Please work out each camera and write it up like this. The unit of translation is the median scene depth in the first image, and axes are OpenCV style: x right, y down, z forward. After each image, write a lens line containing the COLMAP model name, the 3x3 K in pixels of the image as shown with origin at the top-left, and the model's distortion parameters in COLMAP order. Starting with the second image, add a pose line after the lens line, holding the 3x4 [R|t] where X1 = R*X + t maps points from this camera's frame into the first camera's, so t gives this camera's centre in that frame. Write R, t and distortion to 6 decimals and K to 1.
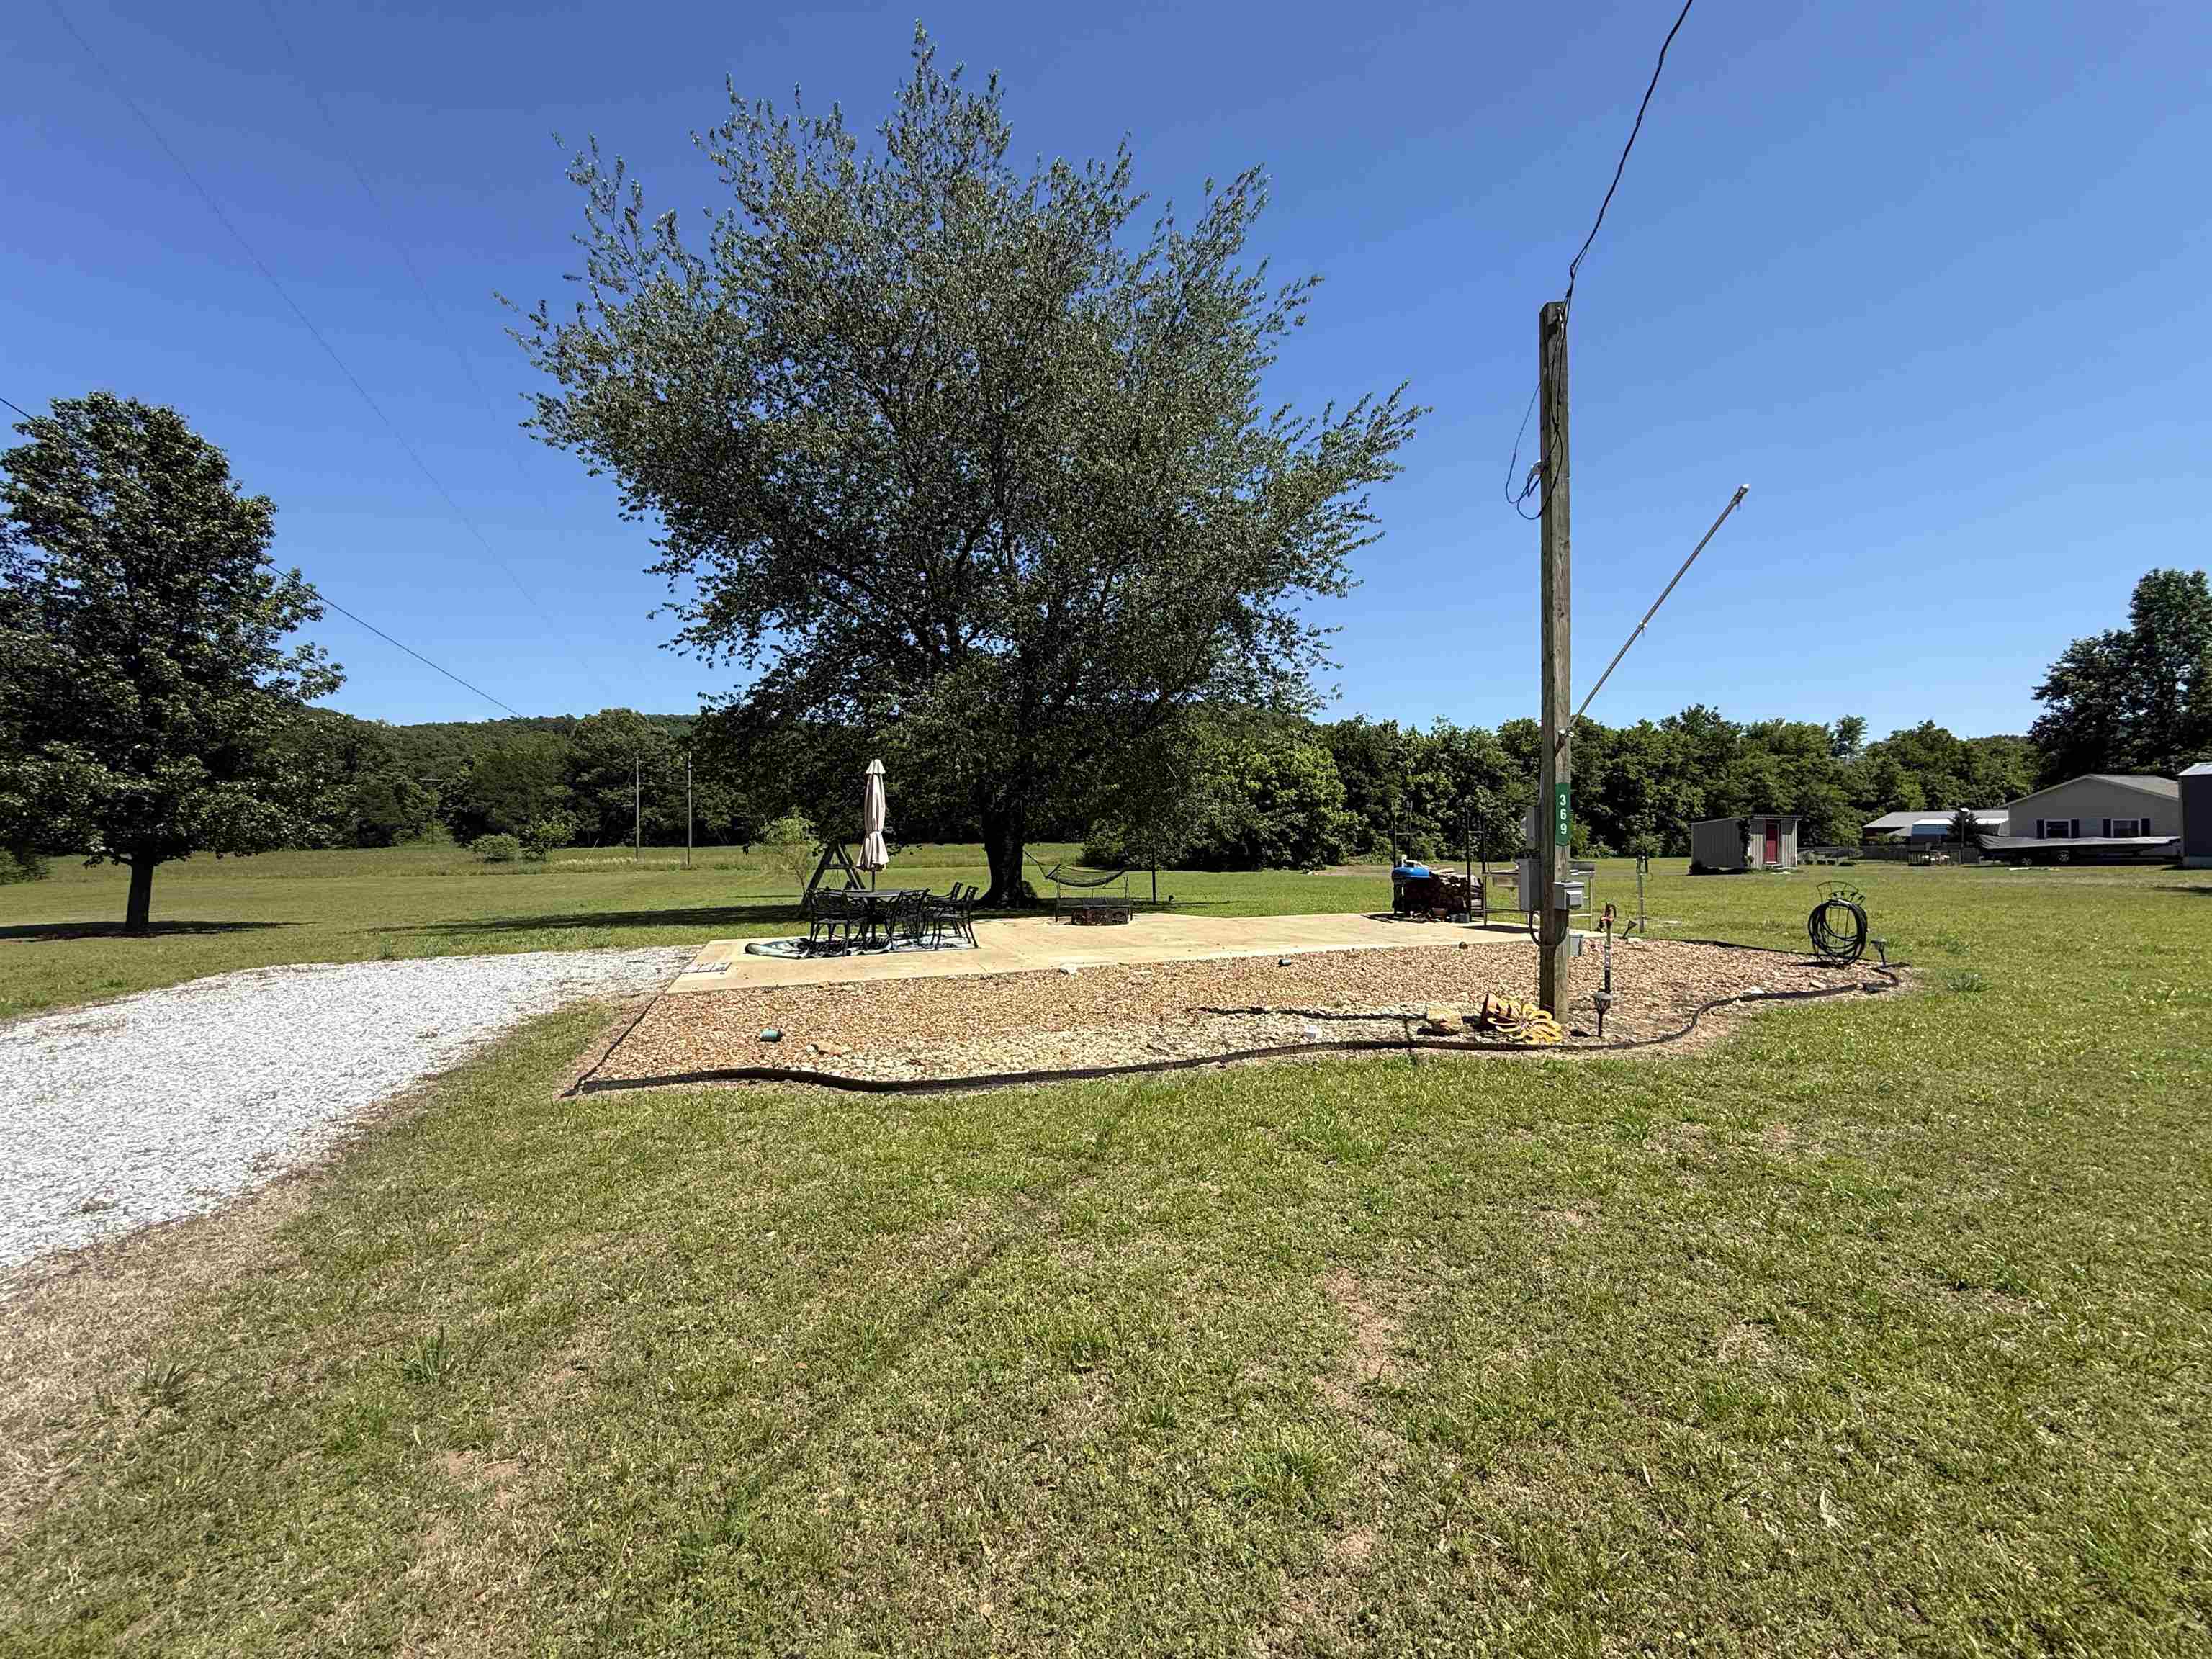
lens RADIAL K [[882.9, 0, 1103.0], [0, 882.9, 828.0], [0, 0, 1]] dist [0.001824, 0.000172]
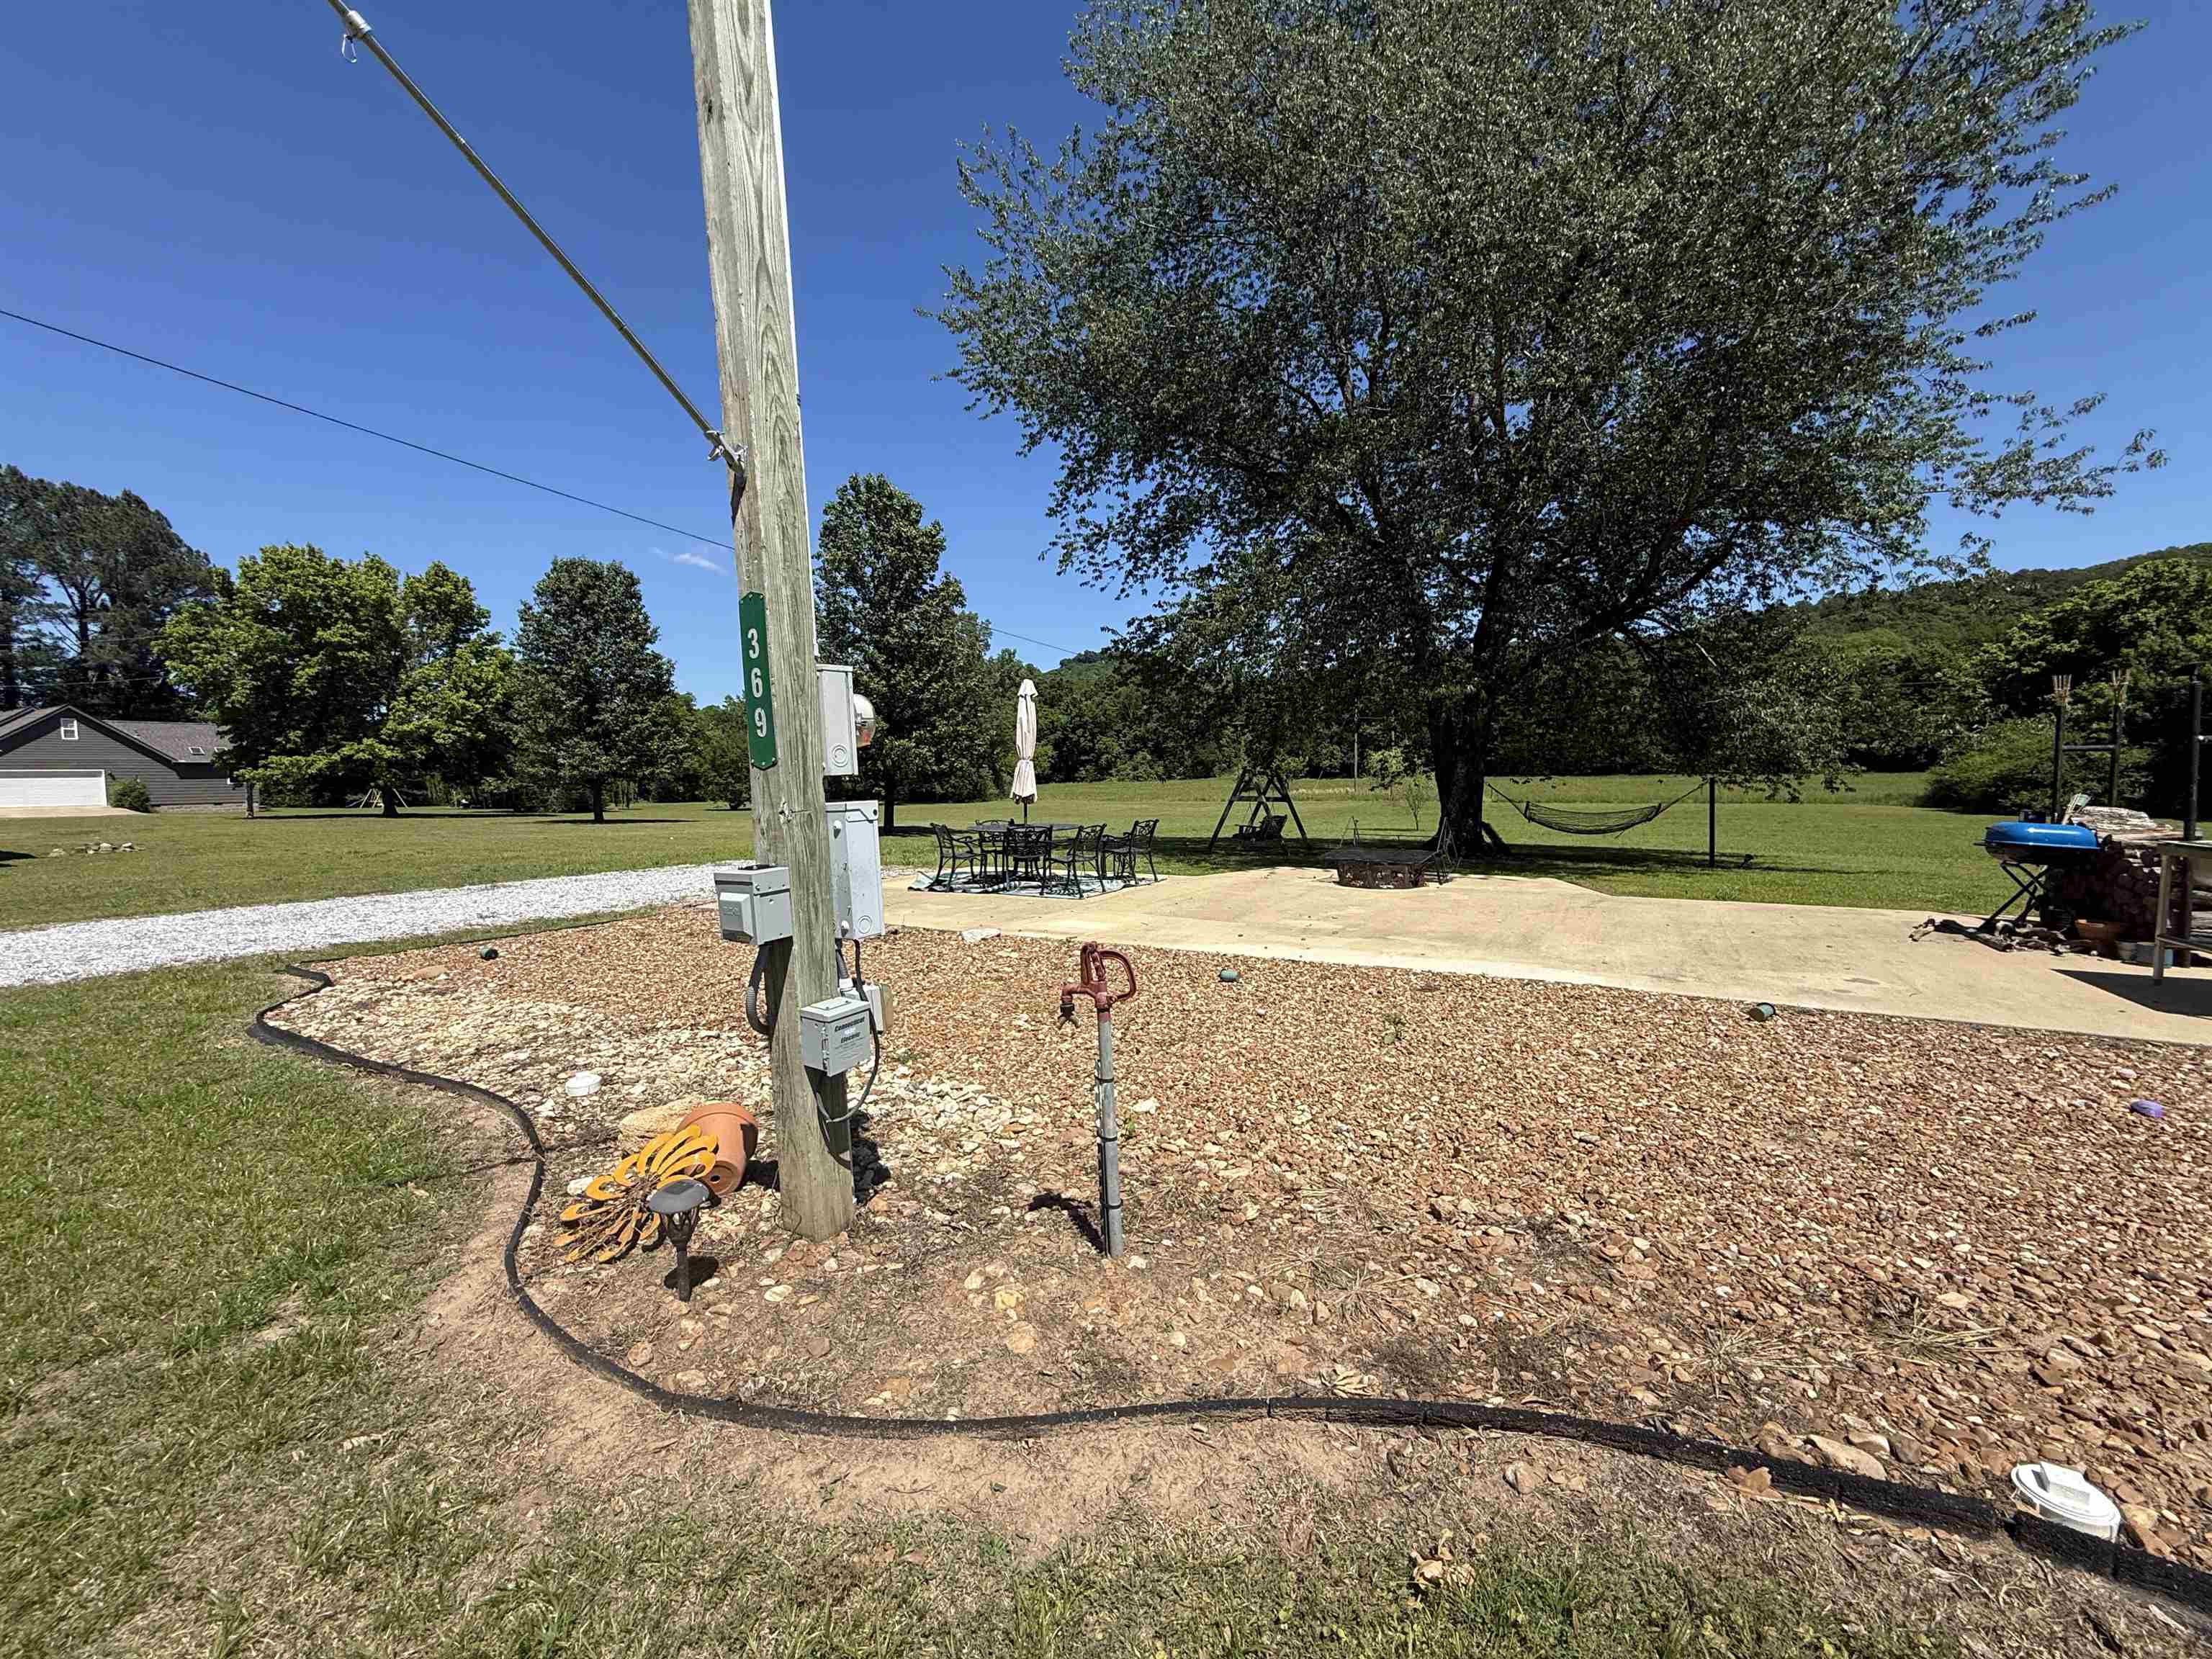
lens RADIAL K [[882.2, 0, 1101.8], [0, 882.2, 828.0], [0, 0, 1]] dist [-0.000369, -0.000198]
pose [[0.660137, 0.043115, -0.749907, 0.064015], [0.015315, 0.997371, 0.070825, 0.001544], [0.750989, -0.058239, 0.657741, 0.062751]]
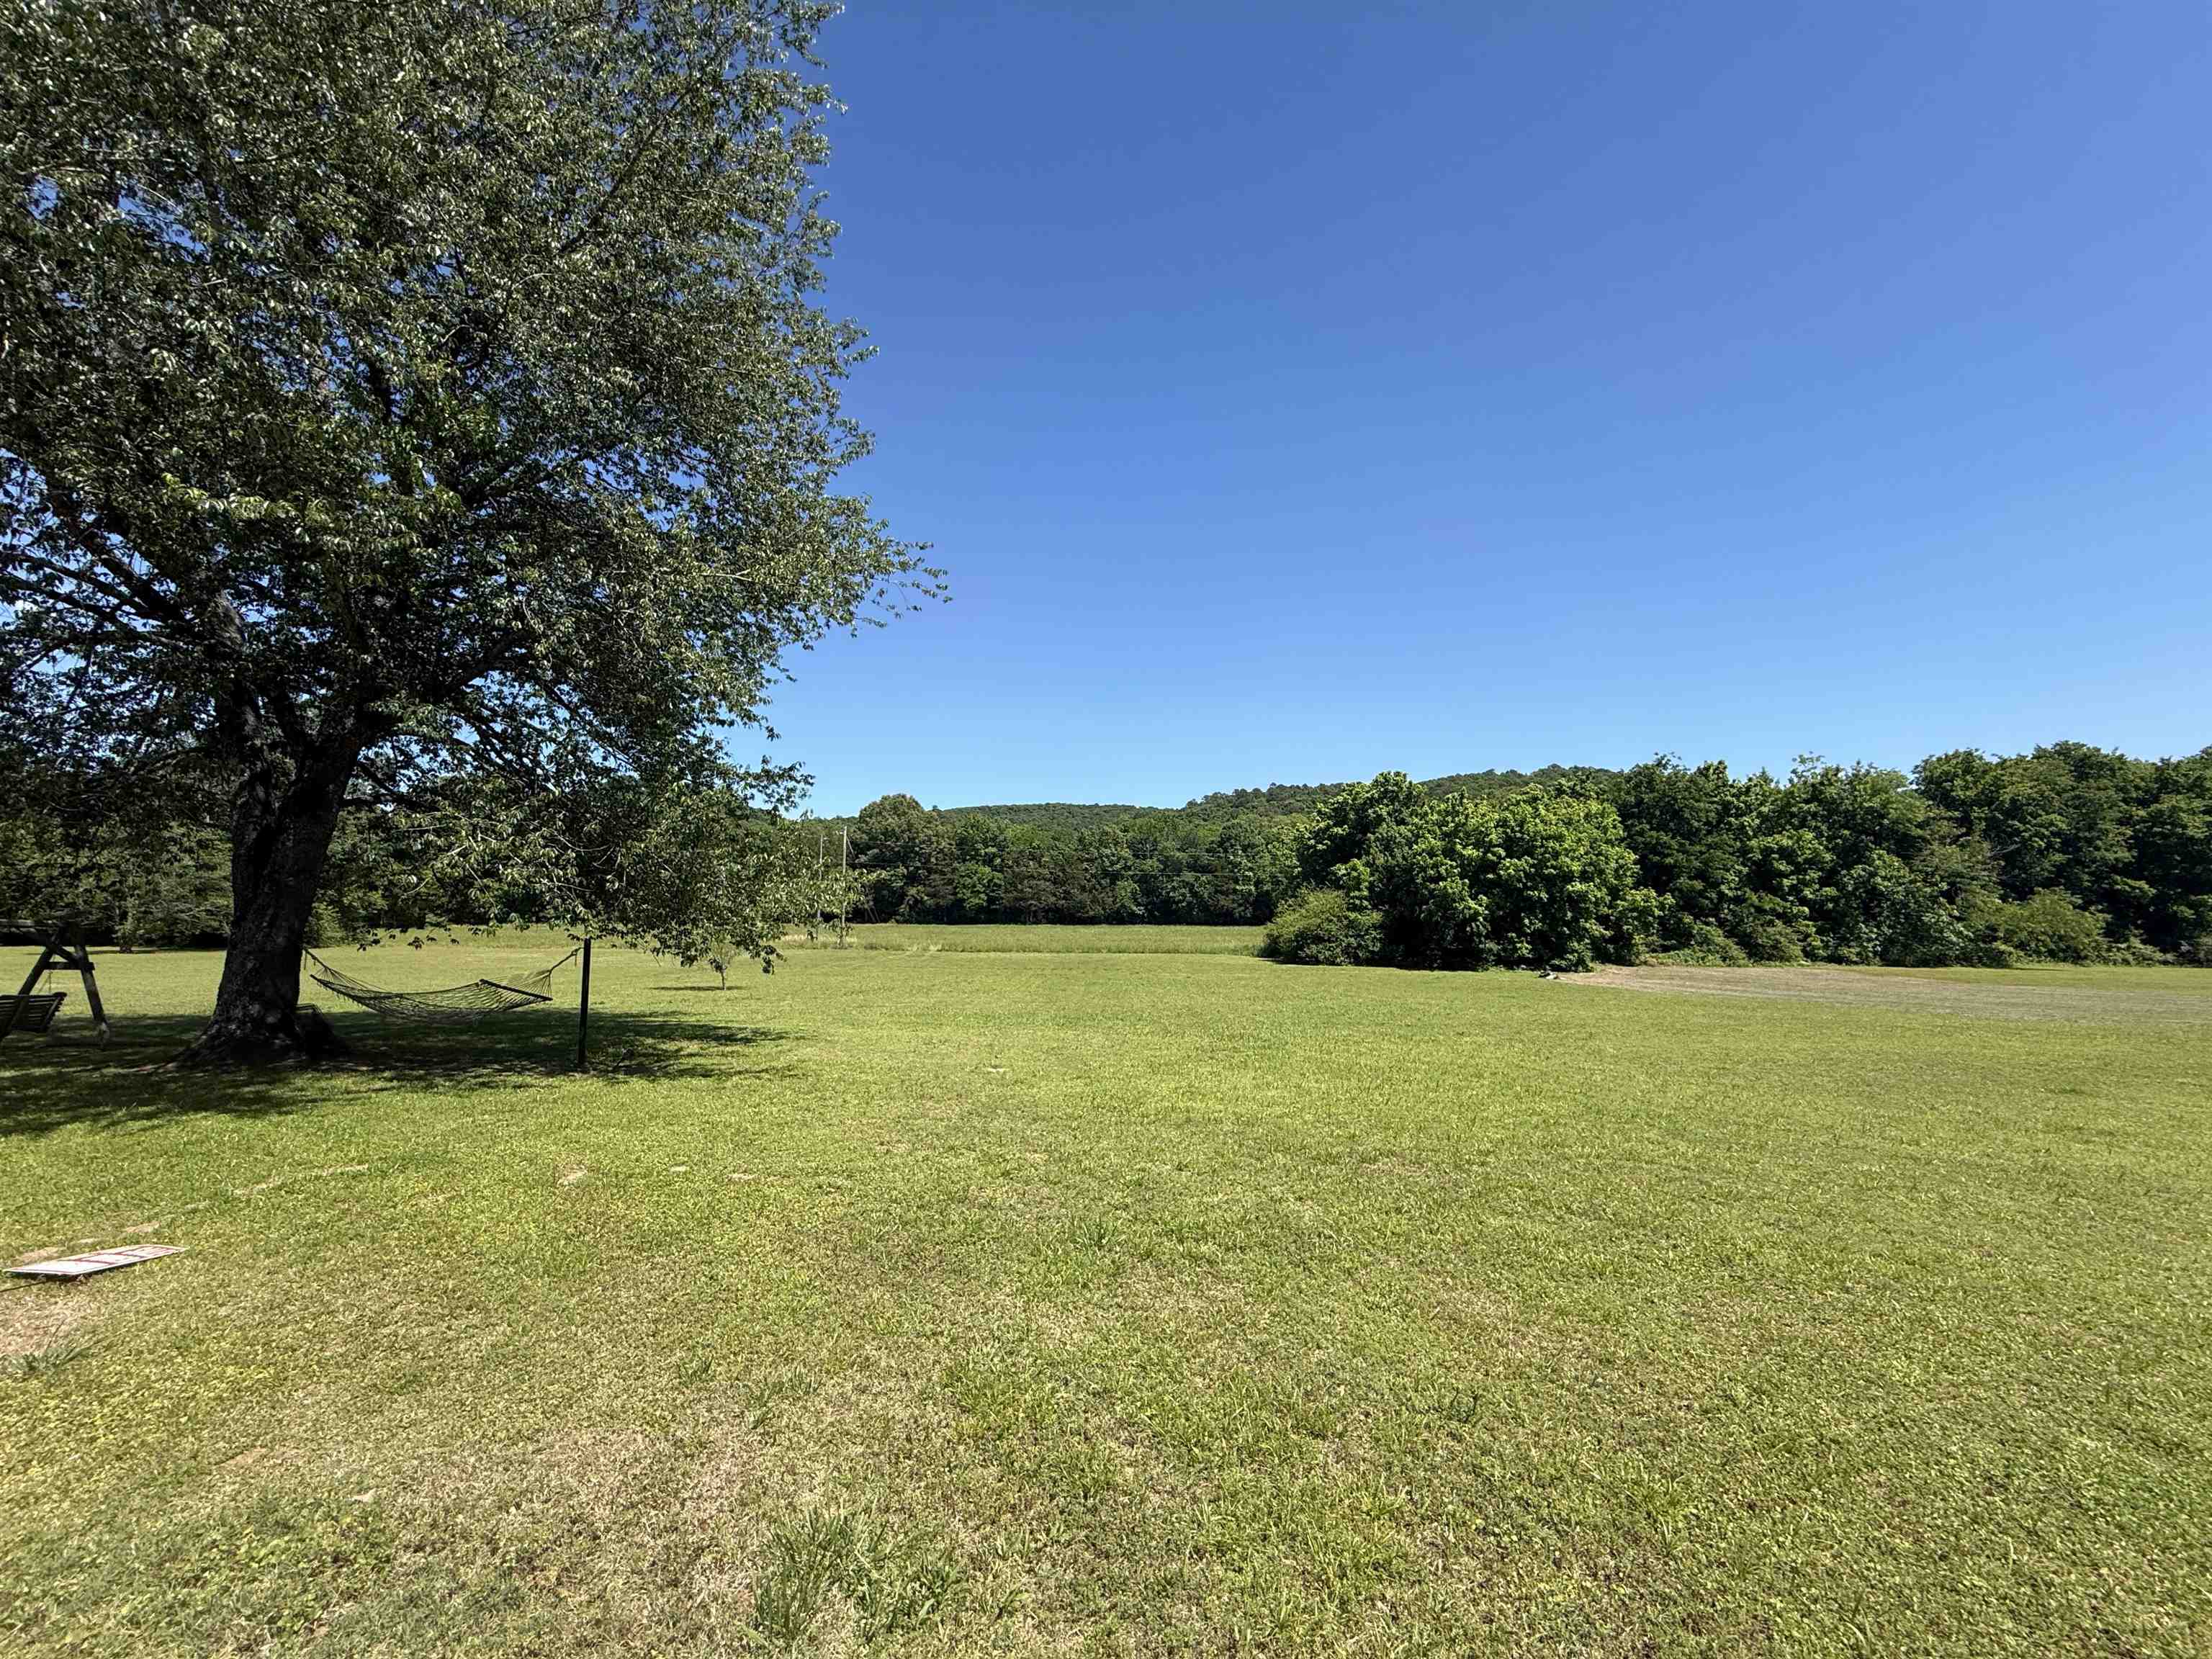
lens RADIAL K [[875.0, 0, 1106.0], [0, 875.0, 829.5], [0, 0, 1]] dist [-0.001772, -0.000187]
pose [[0.931414, -0.024264, -0.363153, 0.125188], [-0.008903, 0.995958, -0.089381, 0.000086], [0.363854, 0.086484, 0.927432, 0.174840]]
